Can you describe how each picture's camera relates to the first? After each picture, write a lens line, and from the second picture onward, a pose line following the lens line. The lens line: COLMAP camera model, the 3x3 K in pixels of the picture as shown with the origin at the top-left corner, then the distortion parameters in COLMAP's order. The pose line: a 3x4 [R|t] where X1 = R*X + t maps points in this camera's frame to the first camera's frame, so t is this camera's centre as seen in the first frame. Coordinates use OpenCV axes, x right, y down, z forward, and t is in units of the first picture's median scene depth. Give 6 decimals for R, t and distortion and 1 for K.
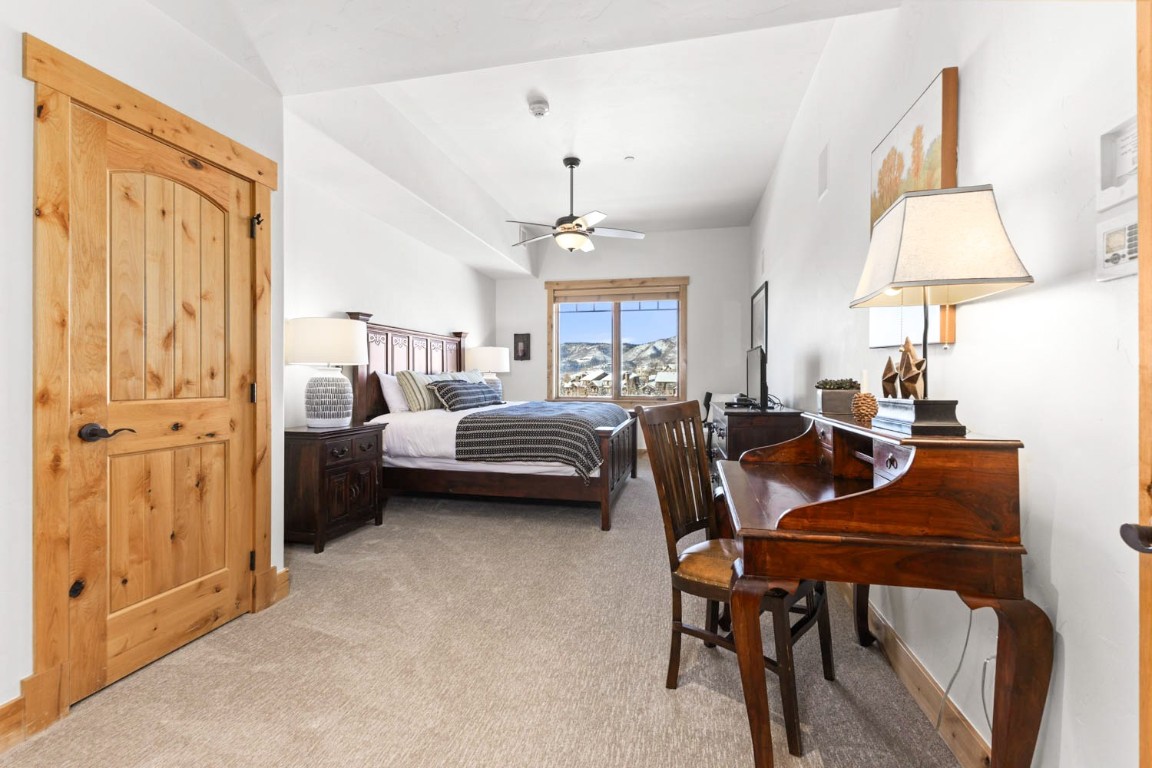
lens RADIAL K [[510.7, 0, 576.0], [0, 510.7, 384.0], [0, 0, 1]] dist [0.011305, 0.000212]
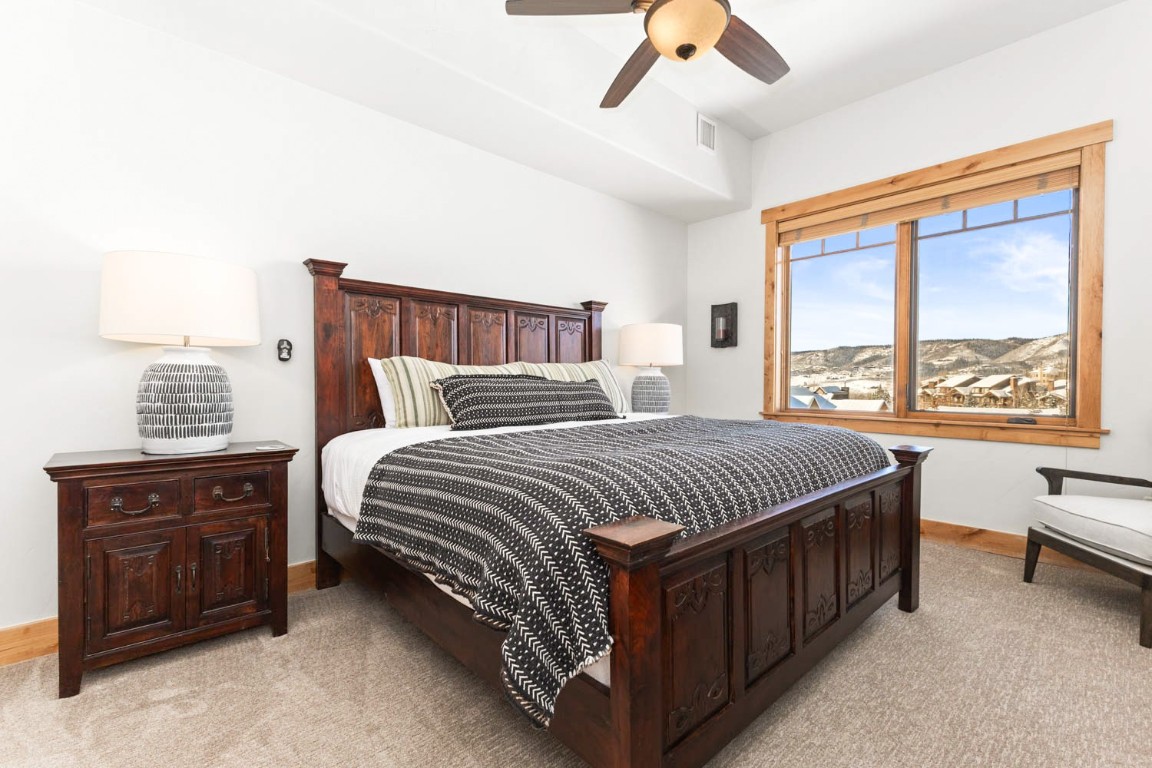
lens RADIAL K [[502.4, 0, 589.1], [0, 502.4, 394.5], [0, 0, 1]] dist [0.012536, -0.000165]
pose [[0.822431, 0.013742, -0.568699, 0.107268], [-0.008882, 0.999897, 0.011316, 0.005066], [0.568795, -0.004255, 0.822468, 0.412186]]
